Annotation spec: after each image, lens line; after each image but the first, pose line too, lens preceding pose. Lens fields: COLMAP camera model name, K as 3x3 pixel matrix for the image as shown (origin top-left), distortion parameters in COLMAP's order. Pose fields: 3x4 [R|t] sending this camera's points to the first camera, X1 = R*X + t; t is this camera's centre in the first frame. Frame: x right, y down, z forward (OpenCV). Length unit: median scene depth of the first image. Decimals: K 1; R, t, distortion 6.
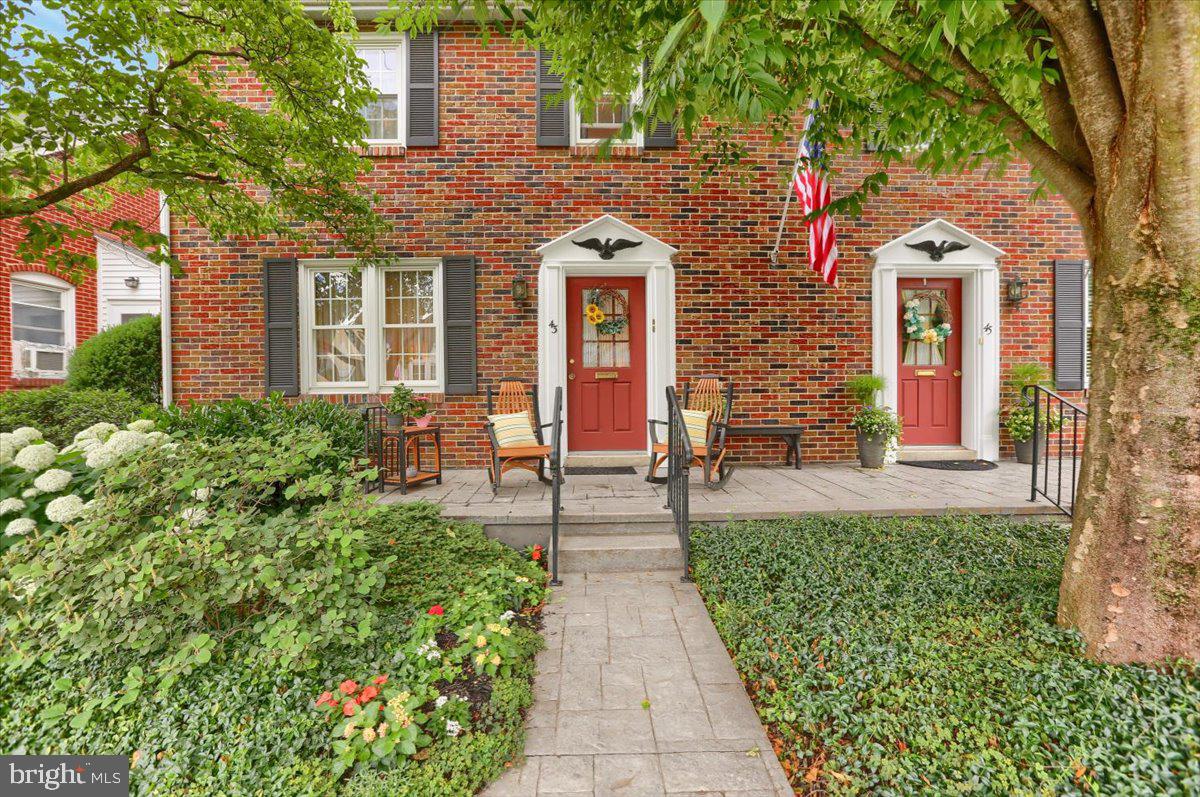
lens RADIAL K [[554.0, 0, 600.0], [0, 554.0, 398.5], [0, 0, 1]] dist [-0.074392, 0.000216]
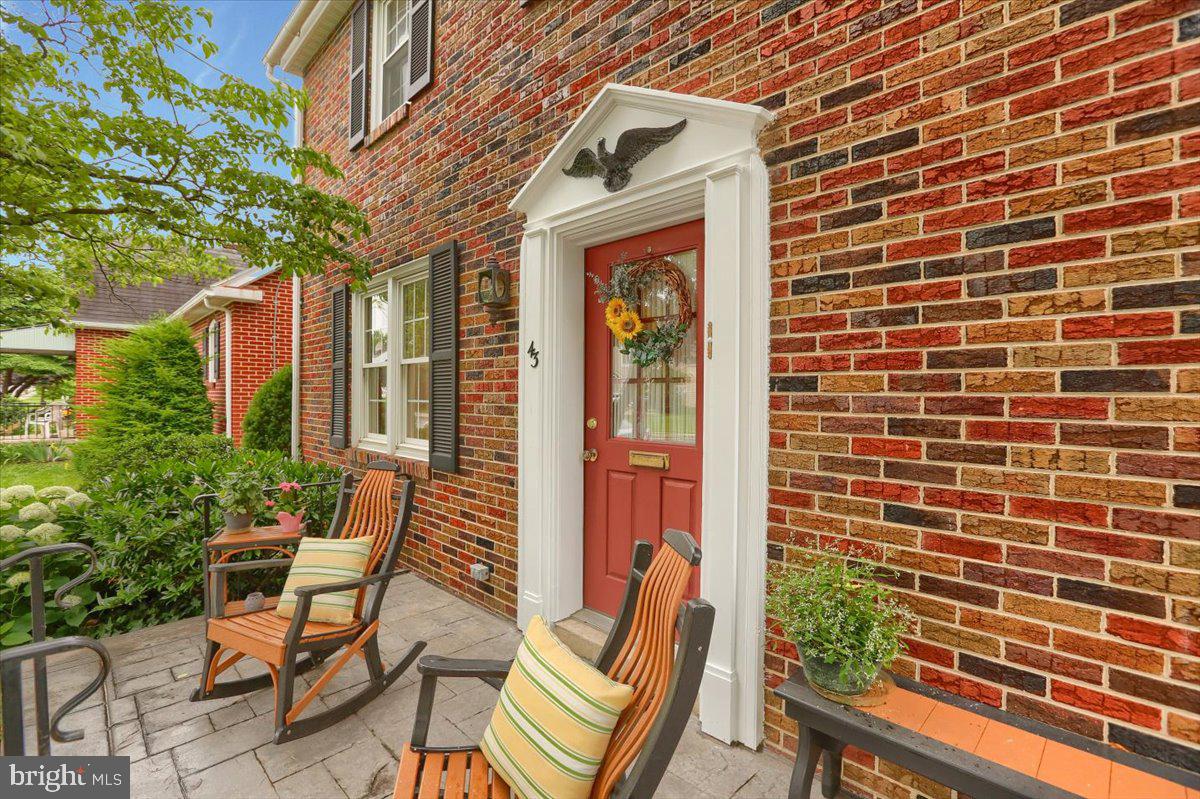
lens RADIAL K [[547.6, 0, 600.0], [0, 547.6, 399.5], [0, 0, 1]] dist [-0.056754, 0.019047]
pose [[0.681677, 0.020275, -0.731372, 0.307698], [-0.029264, 0.999572, 0.000435, -0.090356], [0.731068, 0.021107, 0.681978, 0.700322]]
